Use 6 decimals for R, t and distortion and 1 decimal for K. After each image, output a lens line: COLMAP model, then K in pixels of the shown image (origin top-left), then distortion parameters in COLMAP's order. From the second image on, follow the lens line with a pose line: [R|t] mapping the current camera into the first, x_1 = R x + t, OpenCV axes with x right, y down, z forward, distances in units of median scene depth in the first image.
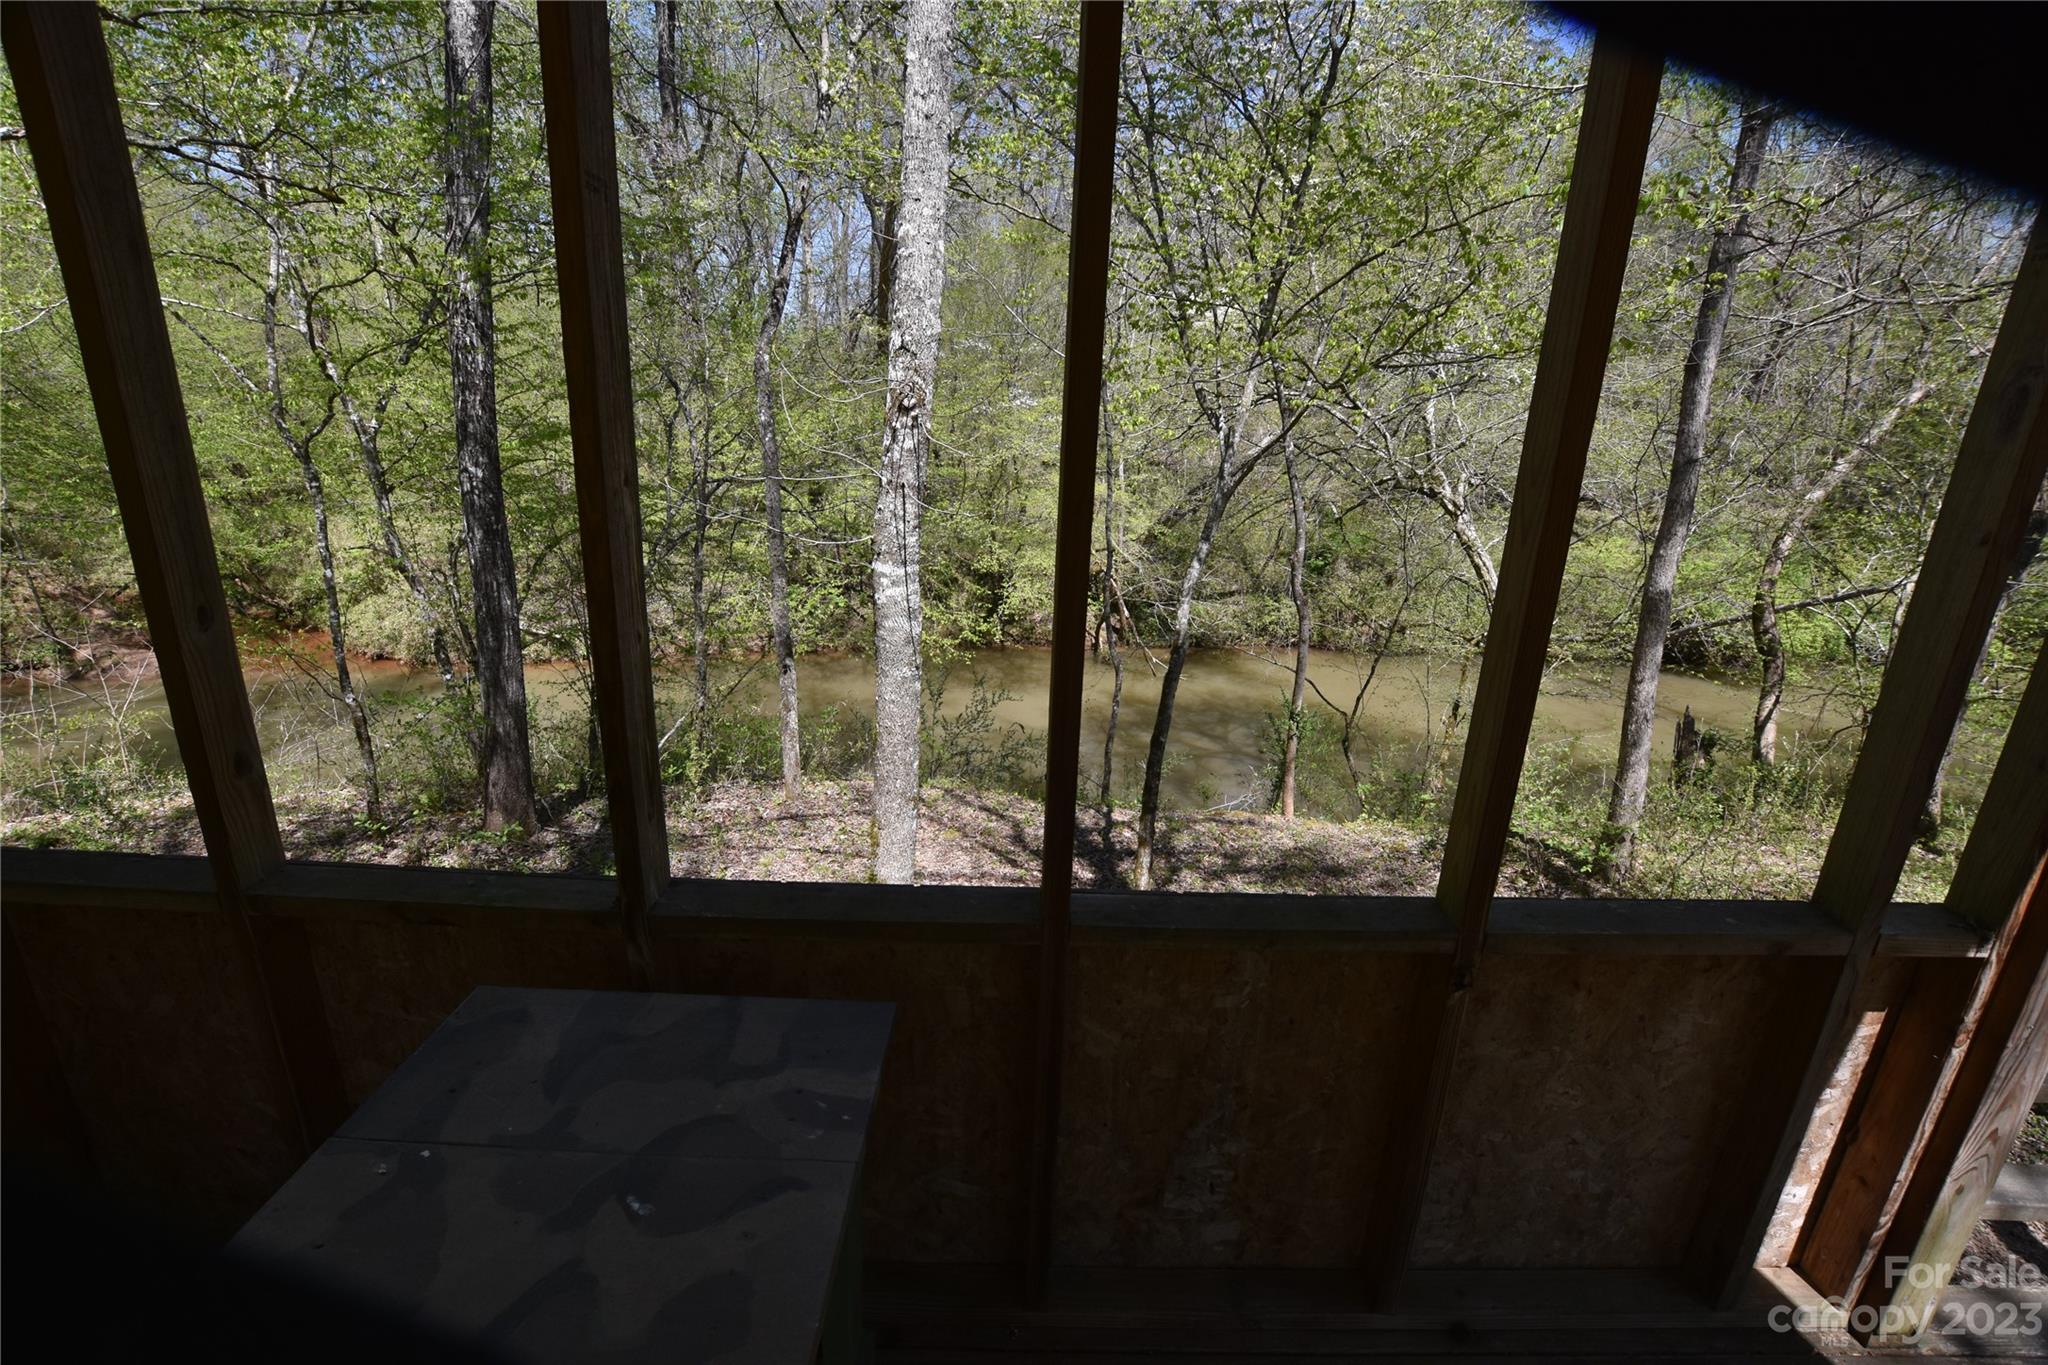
lens RADIAL K [[901.1, 0, 1033.5], [0, 901.1, 693.9], [0, 0, 1]] dist [-0.035893, 0.006356]
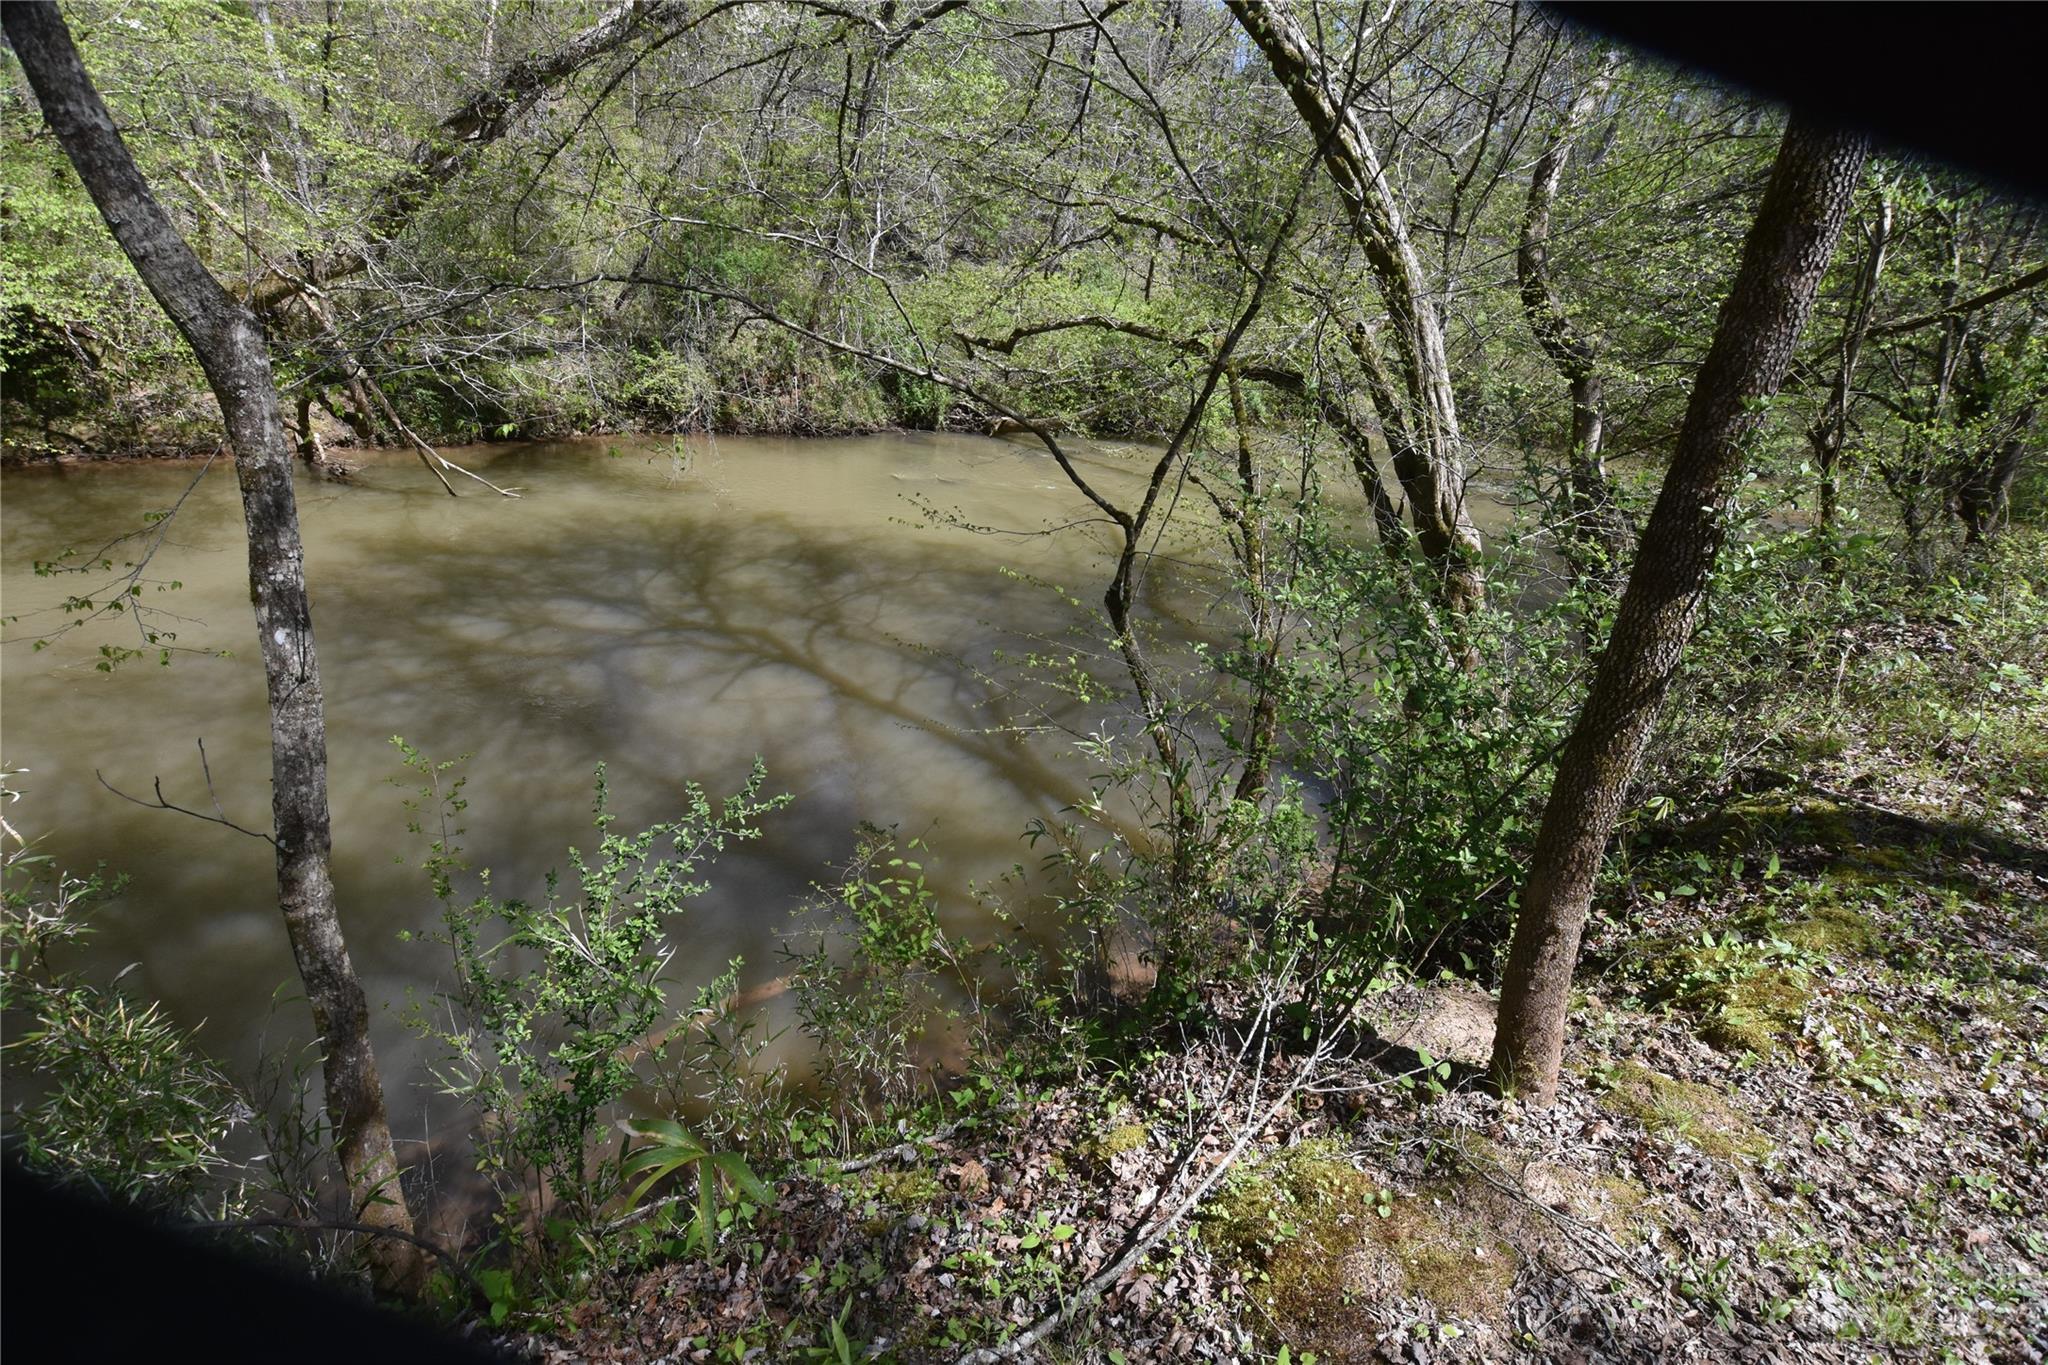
lens RADIAL K [[901.1, 0, 1033.5], [0, 901.1, 693.9], [0, 0, 1]] dist [-0.035893, 0.006356]
pose [[0.753957, -0.223745, 0.617647, 0.115375], [0.092699, 0.967039, 0.237156, 0.000355], [-0.650351, -0.121550, 0.749846, 0.985493]]
